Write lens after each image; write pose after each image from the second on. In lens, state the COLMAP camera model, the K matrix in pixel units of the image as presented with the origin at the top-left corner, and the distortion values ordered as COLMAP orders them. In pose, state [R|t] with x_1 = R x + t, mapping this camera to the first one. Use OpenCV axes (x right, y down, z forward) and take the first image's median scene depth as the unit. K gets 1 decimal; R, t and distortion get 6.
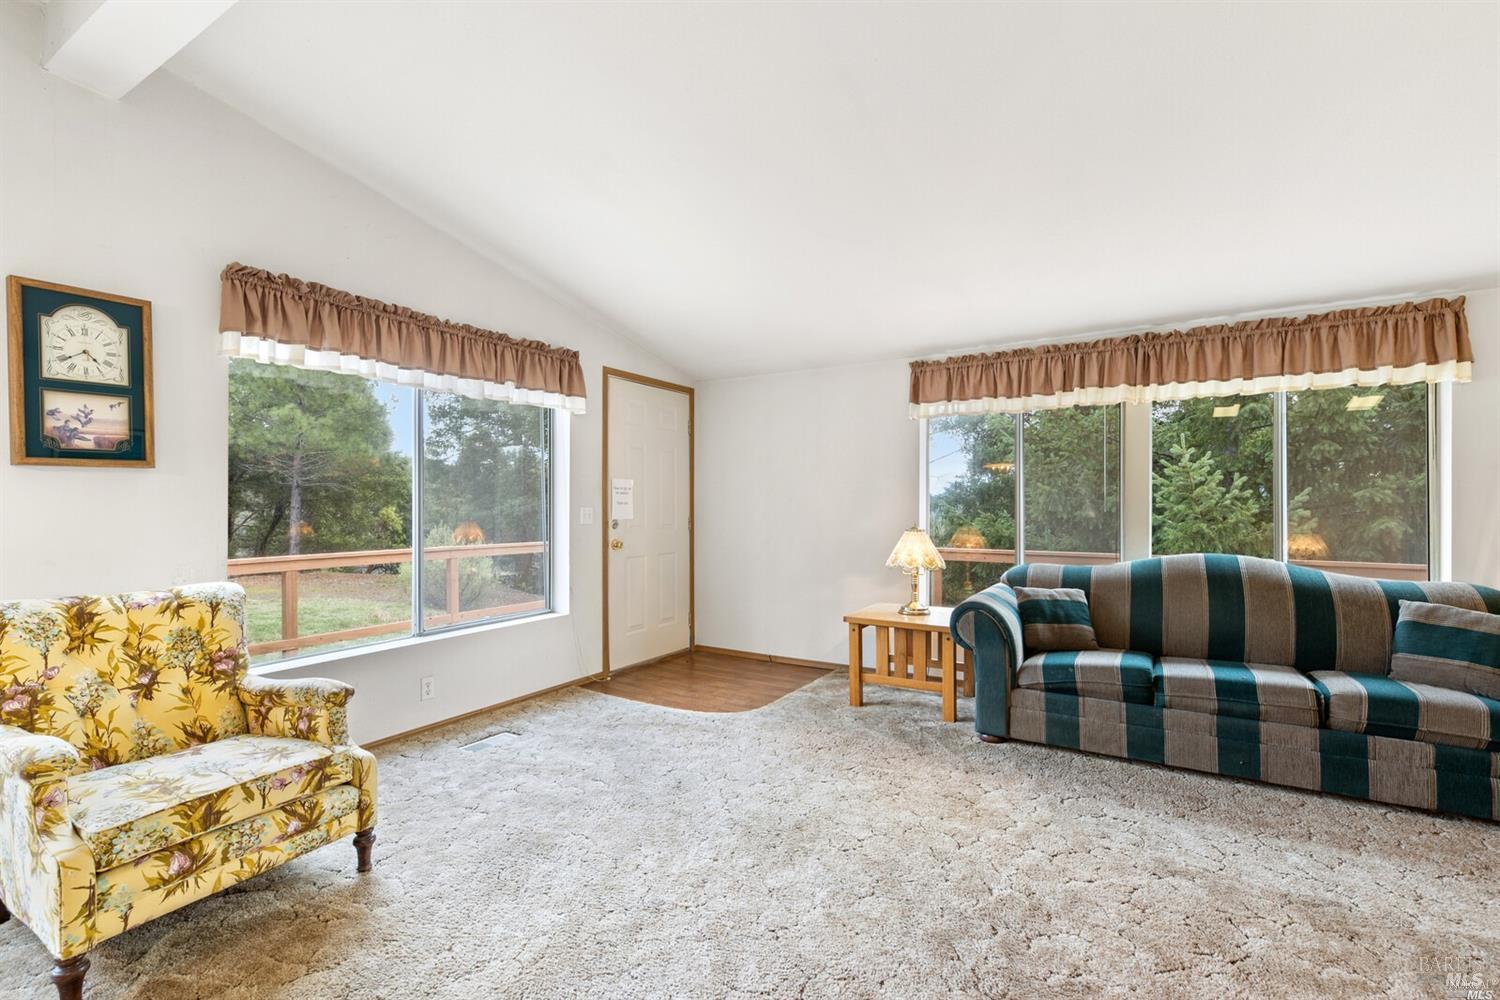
lens RADIAL K [[664.2, 0, 749.5], [0, 664.2, 504.8], [0, 0, 1]] dist [0.014436, -0.004461]
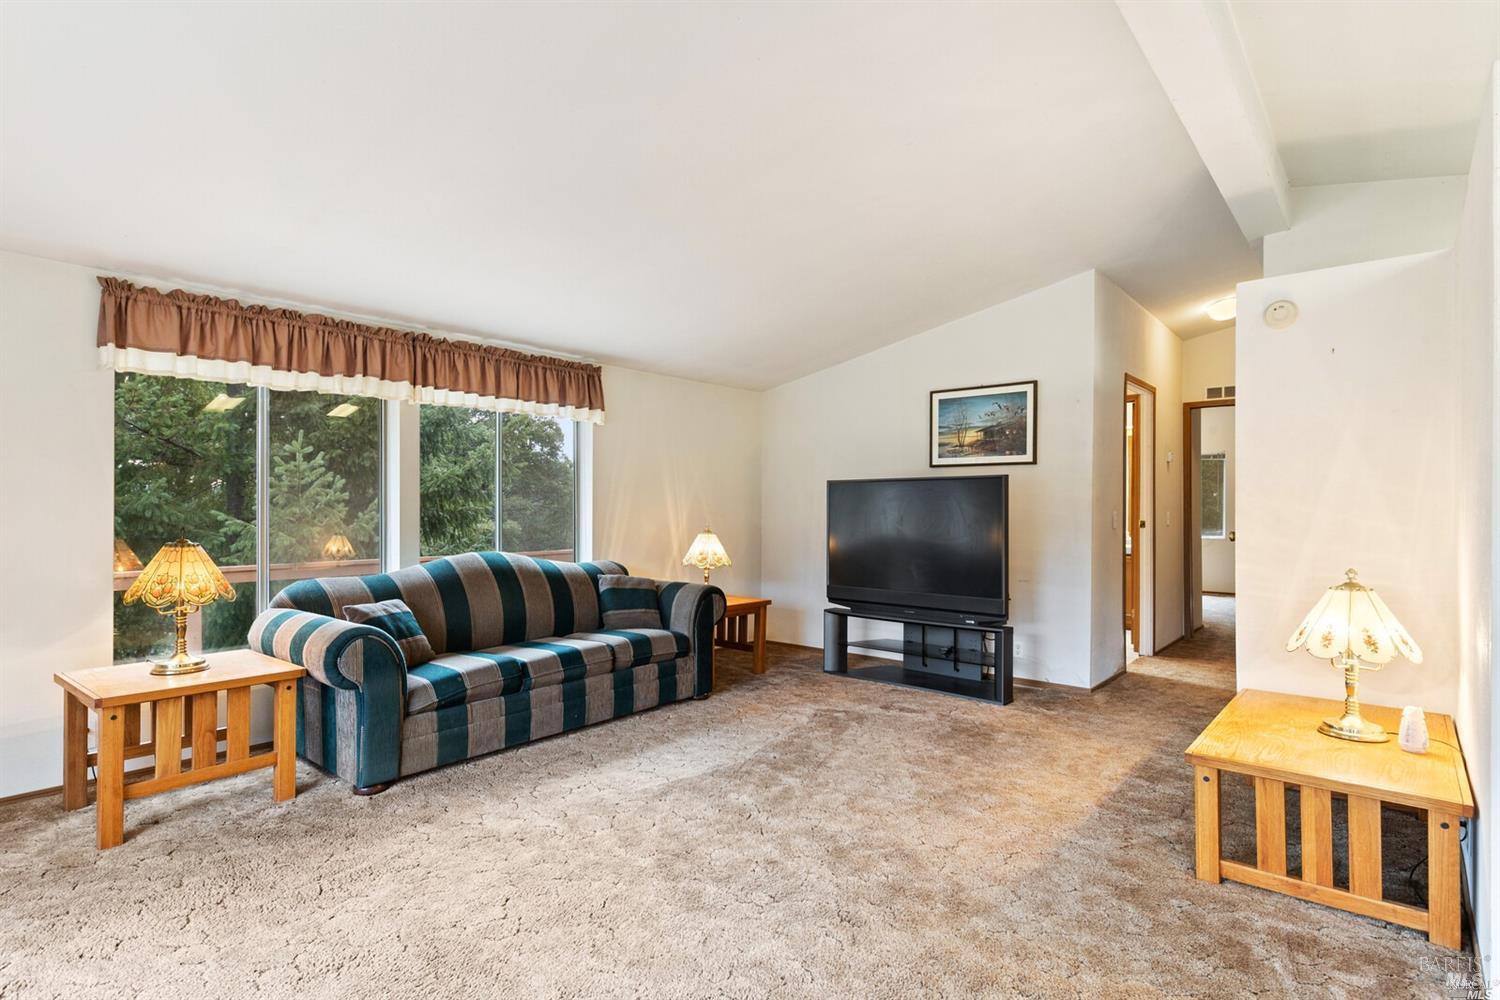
lens RADIAL K [[761.3, 0, 746.2], [0, 761.3, 507.7], [0, 0, 1]] dist [0.016499, -0.002711]
pose [[0.149396, 0.000743, 0.988777, -0.525061], [-0.002163, 0.999998, -0.000425, 0.000419], [-0.988775, -0.002075, 0.149397, 0.413745]]
